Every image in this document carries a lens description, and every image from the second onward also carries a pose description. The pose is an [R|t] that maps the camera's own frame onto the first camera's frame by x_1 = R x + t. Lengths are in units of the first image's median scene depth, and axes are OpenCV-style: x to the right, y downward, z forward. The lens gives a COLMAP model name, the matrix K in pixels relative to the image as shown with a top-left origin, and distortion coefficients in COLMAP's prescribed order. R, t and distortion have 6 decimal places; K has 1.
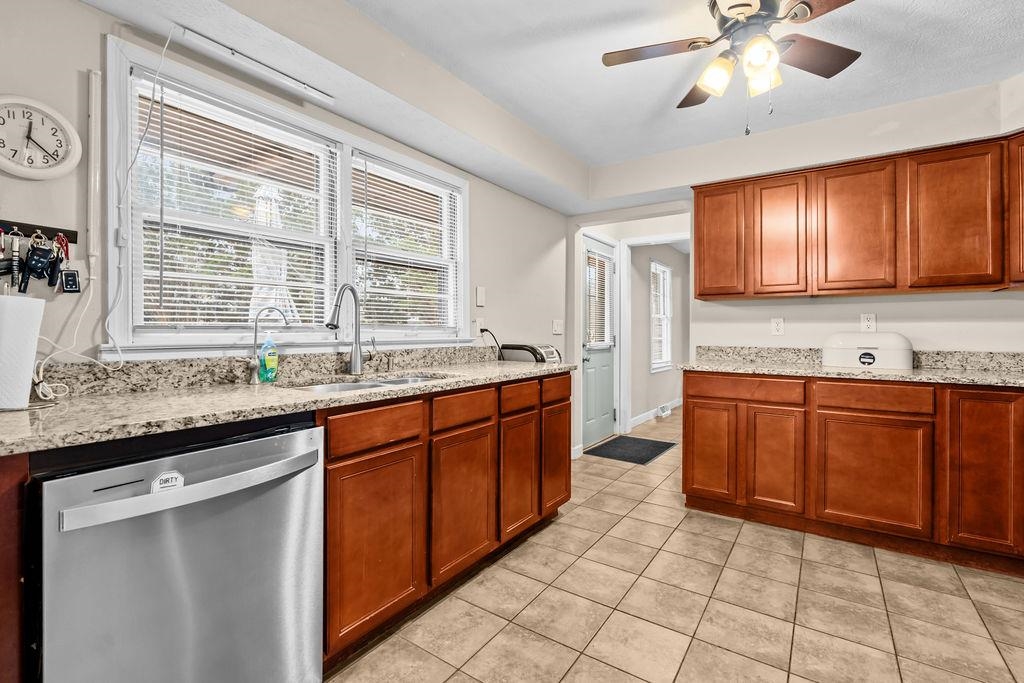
lens RADIAL K [[462.0, 0, 514.3], [0, 462.0, 330.7], [0, 0, 1]] dist [-0.000457, 0.000366]
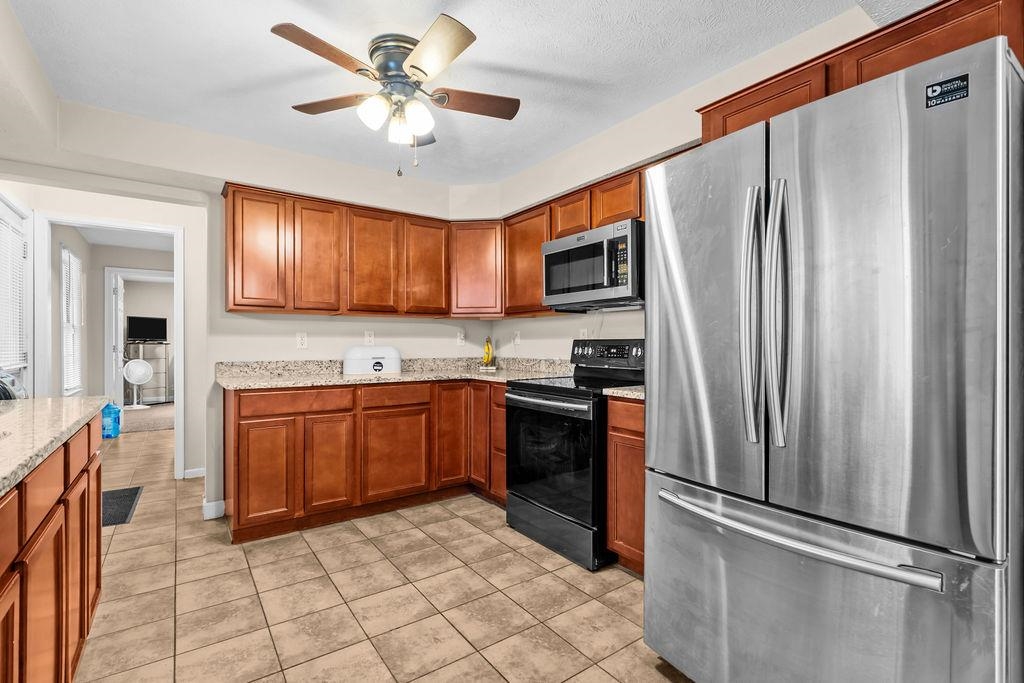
lens RADIAL K [[469.1, 0, 512.0], [0, 469.1, 341.5], [0, 0, 1]] dist [-0.001861, -0.000085]
pose [[0.345979, 0.003435, 0.938236, -0.348665], [0.002162, 0.999988, -0.004458, -0.001787], [-0.938240, 0.003571, 0.345967, 0.229715]]
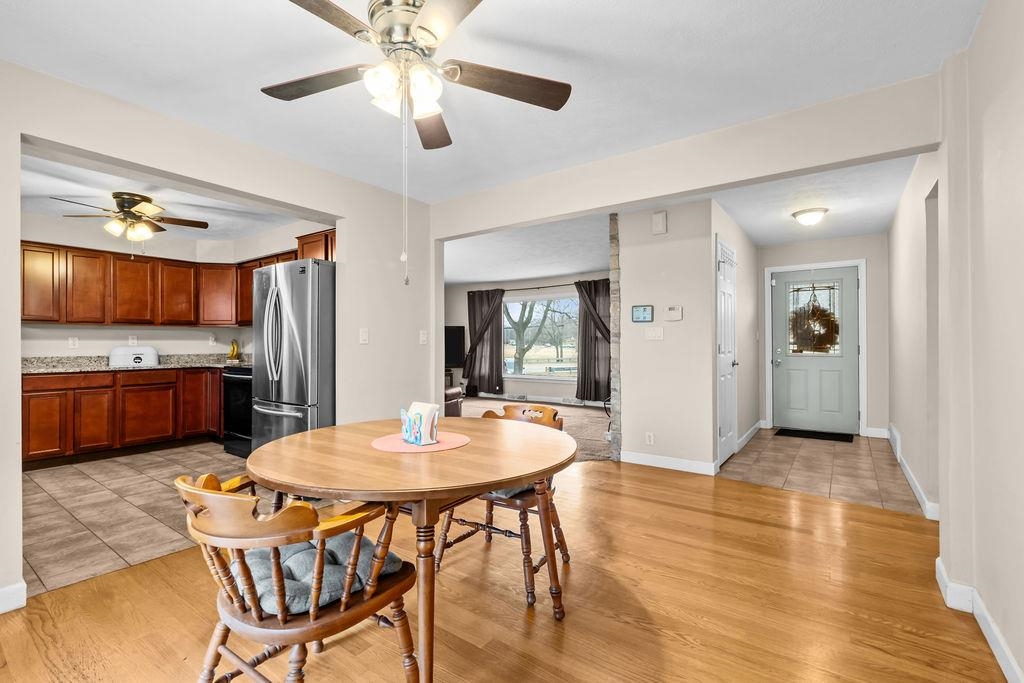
lens RADIAL K [[458.8, 0, 514.2], [0, 458.8, 337.6], [0, 0, 1]] dist [-0.001615, 0.000028]
pose [[0.026916, 0.009119, 0.999596, -1.177511], [0.005981, 0.999939, -0.009283, -0.004256], [-0.999620, 0.006229, 0.026859, -0.650074]]
